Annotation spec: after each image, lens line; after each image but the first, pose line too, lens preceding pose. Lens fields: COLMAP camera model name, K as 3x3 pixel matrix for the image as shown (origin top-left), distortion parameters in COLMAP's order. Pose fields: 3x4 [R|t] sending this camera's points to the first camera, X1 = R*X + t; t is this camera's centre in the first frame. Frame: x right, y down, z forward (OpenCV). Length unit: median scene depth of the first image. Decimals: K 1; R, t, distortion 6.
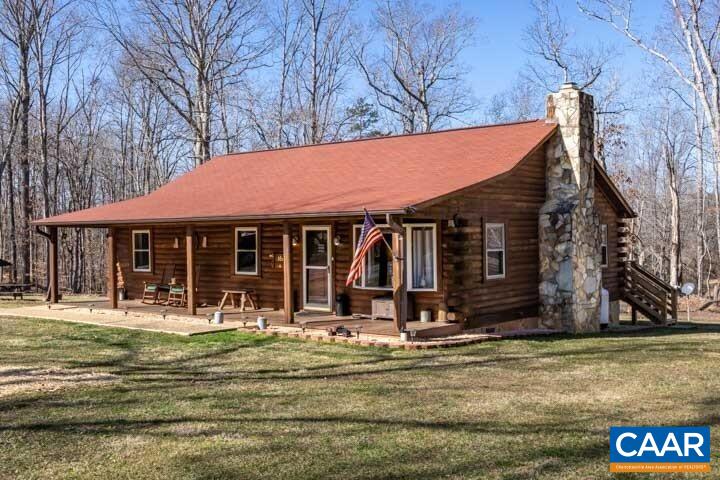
lens RADIAL K [[765.9, 0, 357.0], [0, 765.9, 241.6], [0, 0, 1]] dist [0.002561, 0.000000]
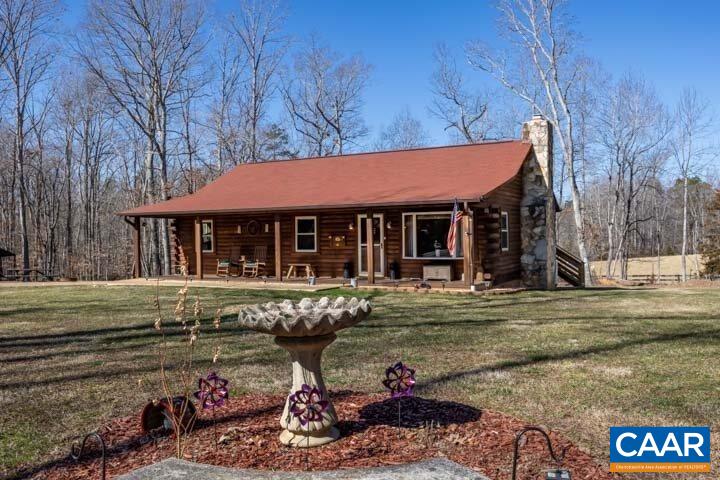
lens RADIAL K [[608.5, 0, 363.5], [0, 608.5, 241.5], [0, 0, 1]] dist [-0.004128, 0.002320]
pose [[0.984255, -0.005352, 0.176675, -0.247748], [0.004901, 0.999984, 0.002992, 0.023557], [-0.176688, -0.002079, 0.984265, -0.059067]]
